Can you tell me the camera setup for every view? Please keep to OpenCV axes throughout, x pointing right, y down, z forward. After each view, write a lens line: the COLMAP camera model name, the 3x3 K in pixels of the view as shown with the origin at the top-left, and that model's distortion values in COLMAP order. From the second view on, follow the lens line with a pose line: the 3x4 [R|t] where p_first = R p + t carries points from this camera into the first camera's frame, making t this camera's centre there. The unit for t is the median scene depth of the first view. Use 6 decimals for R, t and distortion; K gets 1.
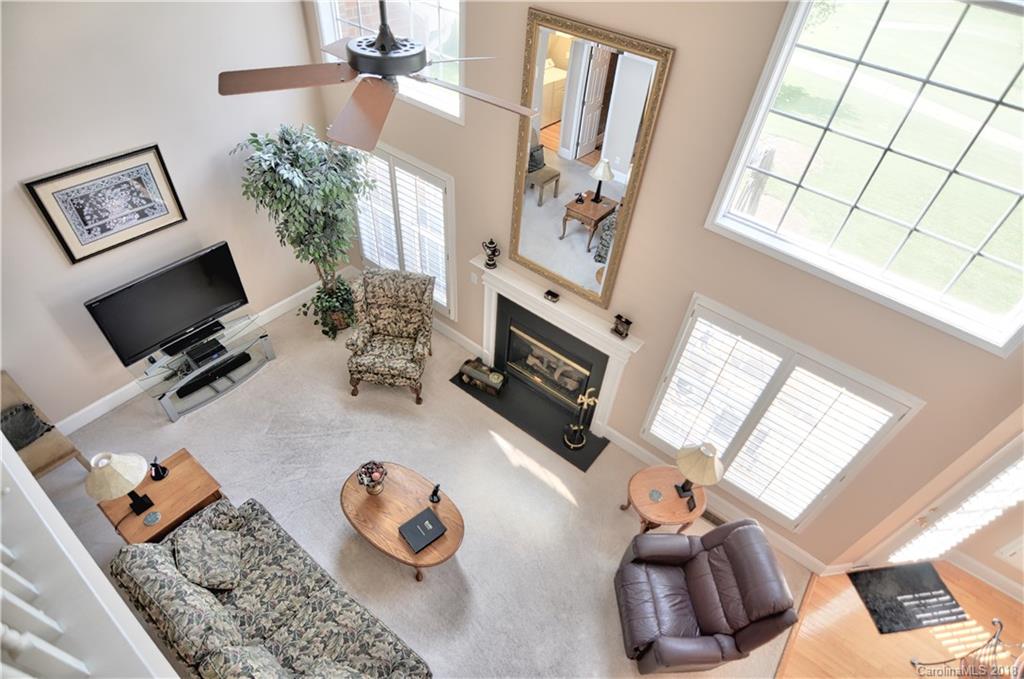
lens RADIAL K [[522.5, 0, 528.2], [0, 522.5, 351.8], [0, 0, 1]] dist [-0.000727, -0.016573]
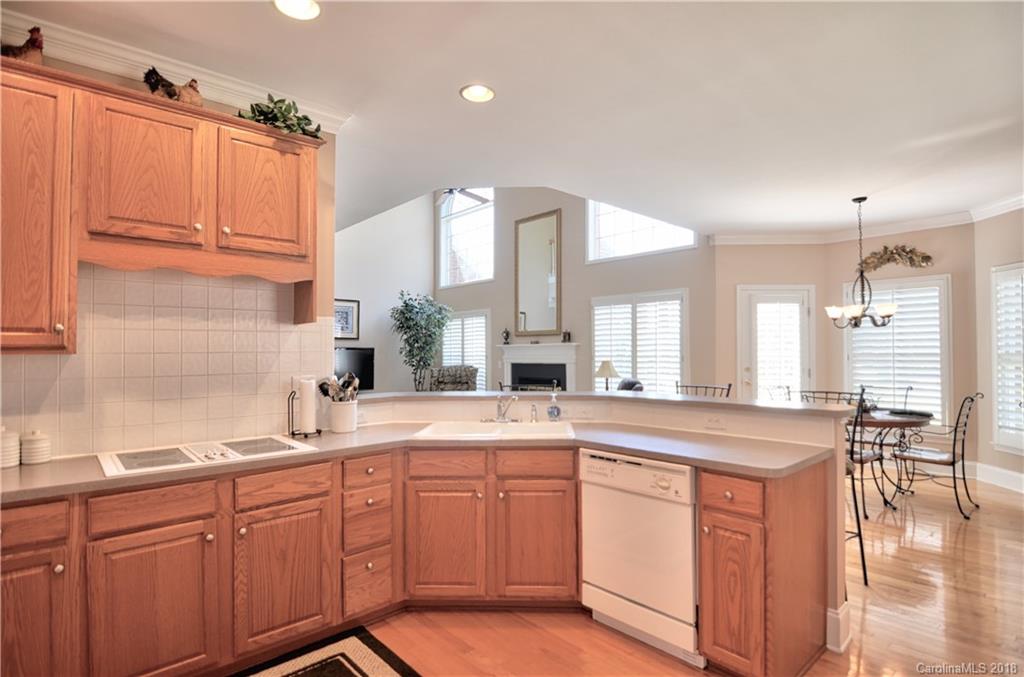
lens RADIAL K [[517.4, 0, 534.3], [0, 517.4, 341.5], [0, 0, 1]] dist [0.000549, -0.015459]
pose [[0.983078, -0.095803, -0.156141, 0.345096], [-0.048840, 0.684427, -0.727443, 1.275625], [0.176559, 0.722759, 0.668166, -0.221149]]
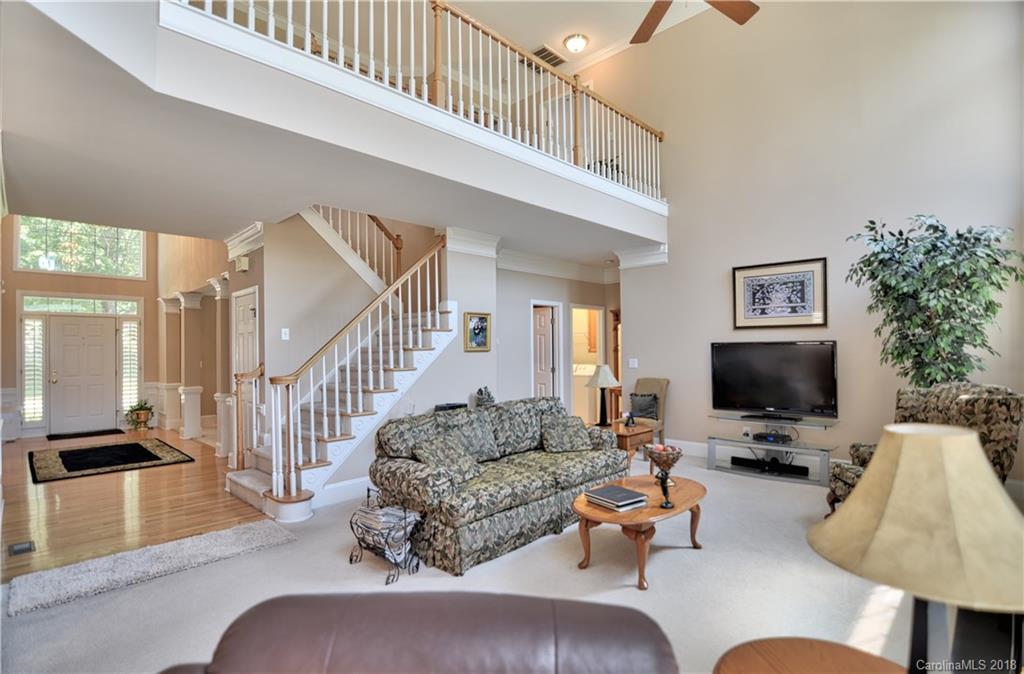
lens RADIAL K [[497.7, 0, 512.0], [0, 497.7, 337.0], [0, 0, 1]] dist [-0.017004, -0.000043]
pose [[-0.120400, -0.113746, -0.986188, 0.520282], [-0.709499, 0.704687, 0.005342, 0.262732], [0.694346, 0.700342, -0.165546, 0.789860]]
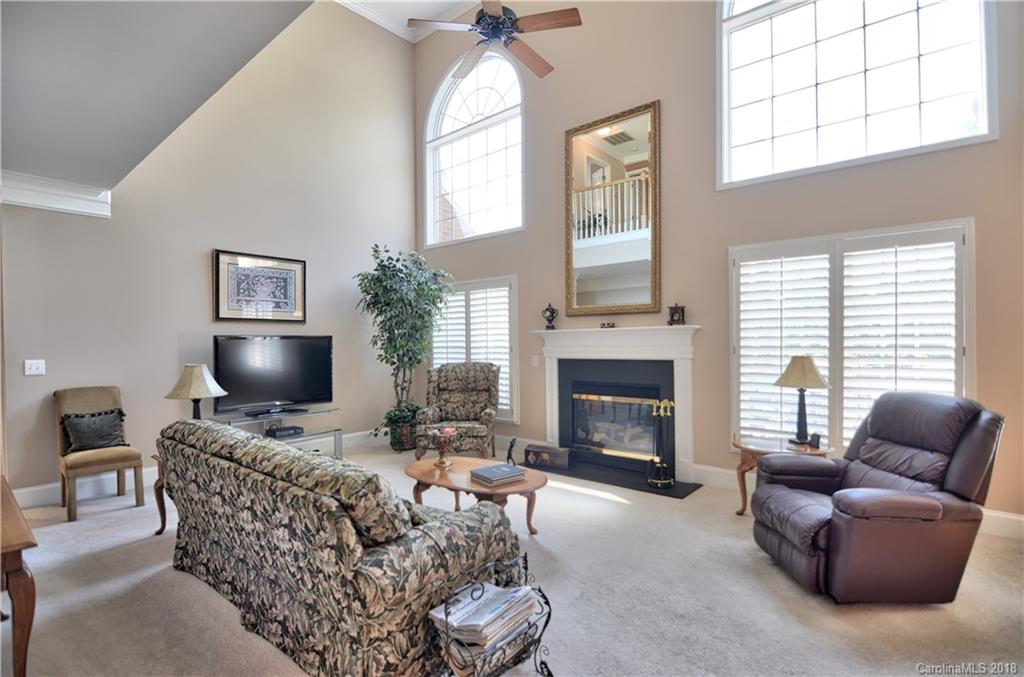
lens RADIAL K [[499.5, 0, 512.6], [0, 499.5, 349.0], [0, 0, 1]] dist [-0.000382, -0.013708]
pose [[0.993650, -0.098095, -0.055116, -0.109938], [0.031060, 0.709936, -0.703581, 0.717410], [0.108147, 0.697401, 0.708474, 0.268576]]
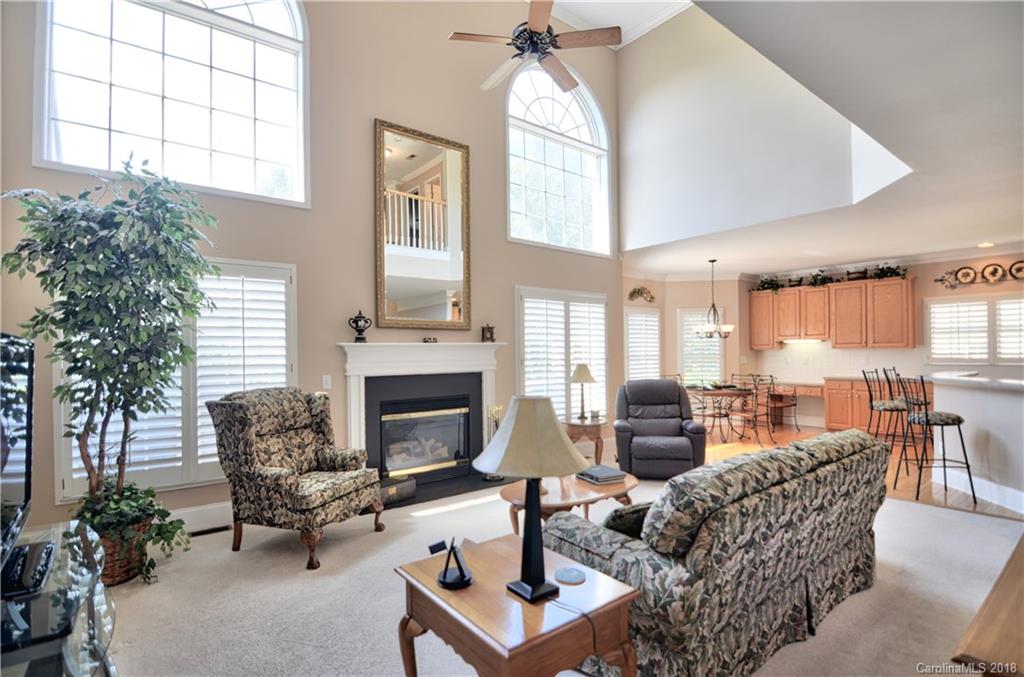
lens RADIAL K [[499.5, 0, 512.6], [0, 499.5, 349.0], [0, 0, 1]] dist [-0.000382, -0.013708]
pose [[0.246415, -0.081535, 0.965729, -1.000301], [0.713082, 0.690084, -0.123686, 0.175331], [-0.656349, 0.719122, 0.228188, 0.692347]]
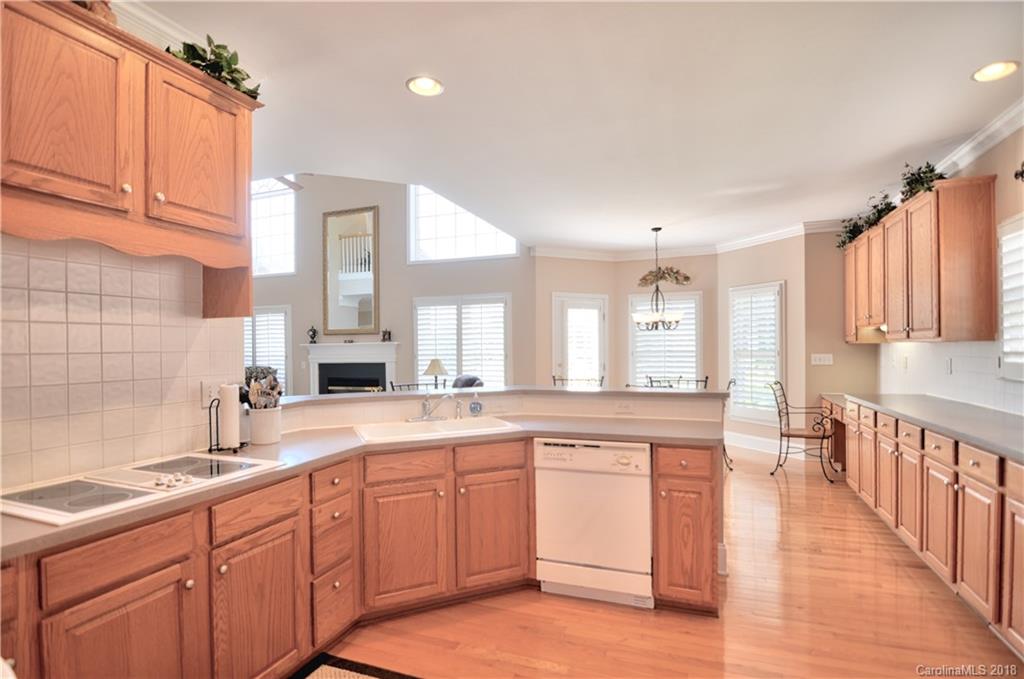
lens RADIAL K [[499.5, 0, 512.6], [0, 499.5, 350.0], [0, 0, 1]] dist [-0.000382, -0.013708]
pose [[0.953923, -0.098326, 0.283483, 0.098080], [0.269402, 0.696651, -0.664906, 1.255701], [-0.132111, 0.710640, 0.691041, -0.232735]]
